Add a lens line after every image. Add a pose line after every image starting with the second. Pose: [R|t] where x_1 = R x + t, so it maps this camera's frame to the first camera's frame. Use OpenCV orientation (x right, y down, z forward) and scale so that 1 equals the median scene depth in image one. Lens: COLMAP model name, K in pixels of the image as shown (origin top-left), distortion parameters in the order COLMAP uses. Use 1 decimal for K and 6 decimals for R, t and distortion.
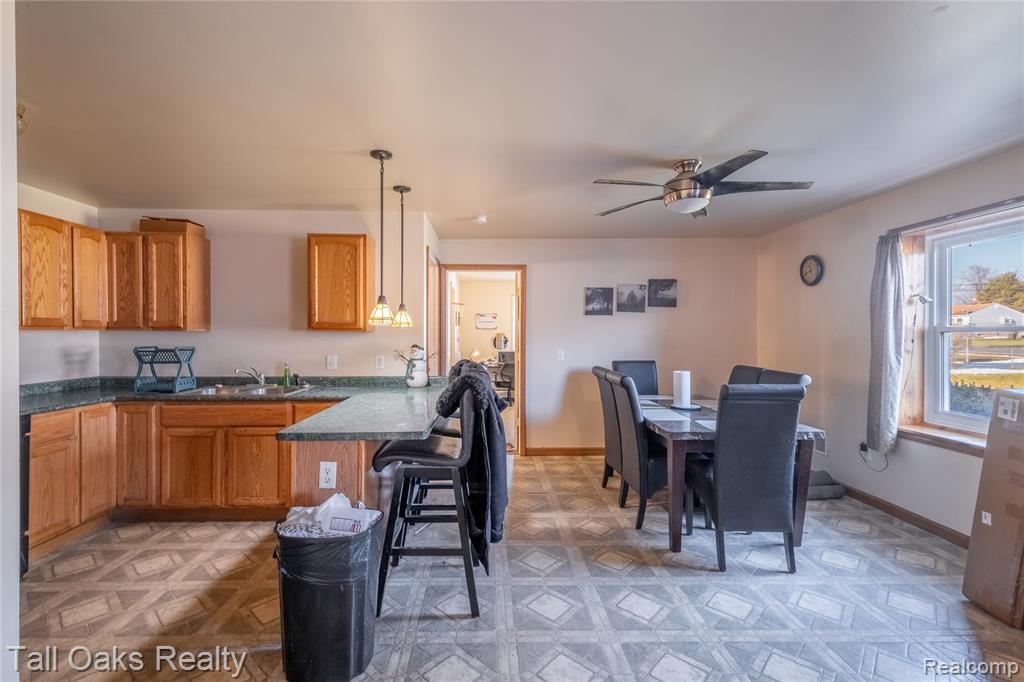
lens RADIAL K [[441.1, 0, 489.9], [0, 441.1, 334.3], [0, 0, 1]] dist [0.015732, -0.003490]
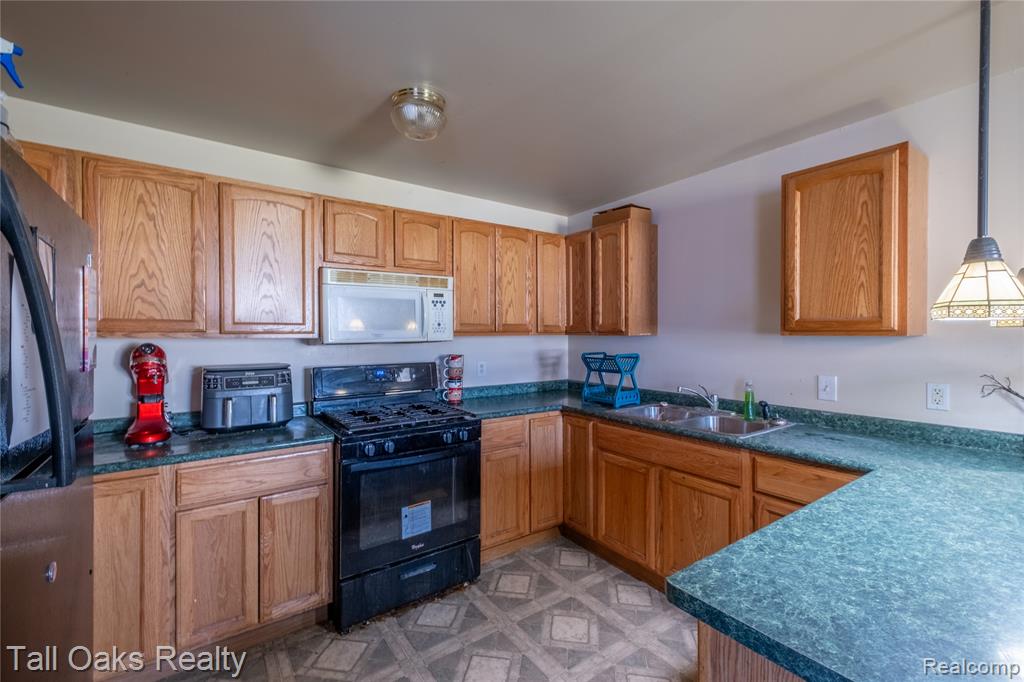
lens RADIAL K [[441.1, 0, 511.5], [0, 441.1, 336.8], [0, 0, 1]] dist [0.015732, -0.003490]
pose [[0.563071, 0.000671, -0.826408, -0.115230], [0.001986, 0.999996, 0.002166, -0.007298], [0.826406, -0.002861, 0.563067, 0.346959]]
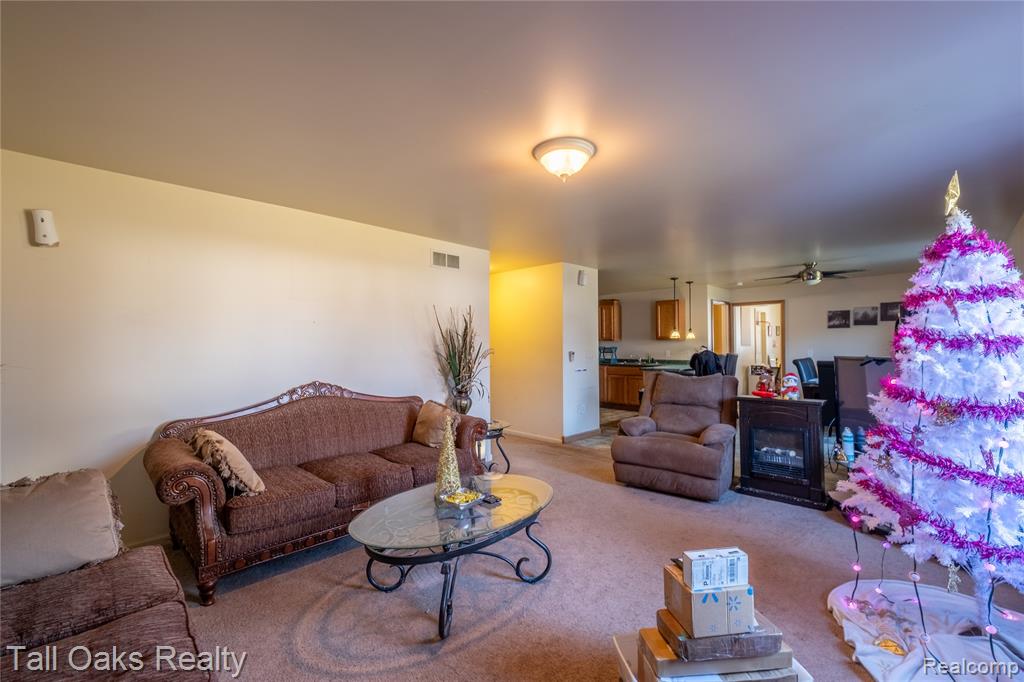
lens RADIAL K [[441.1, 0, 509.9], [0, 441.1, 337.5], [0, 0, 1]] dist [0.015732, -0.003490]
pose [[0.691139, -0.017799, -0.722502, 0.817140], [0.005480, 0.999797, -0.019388, 0.019436], [0.722701, 0.009441, 0.691097, -1.312765]]
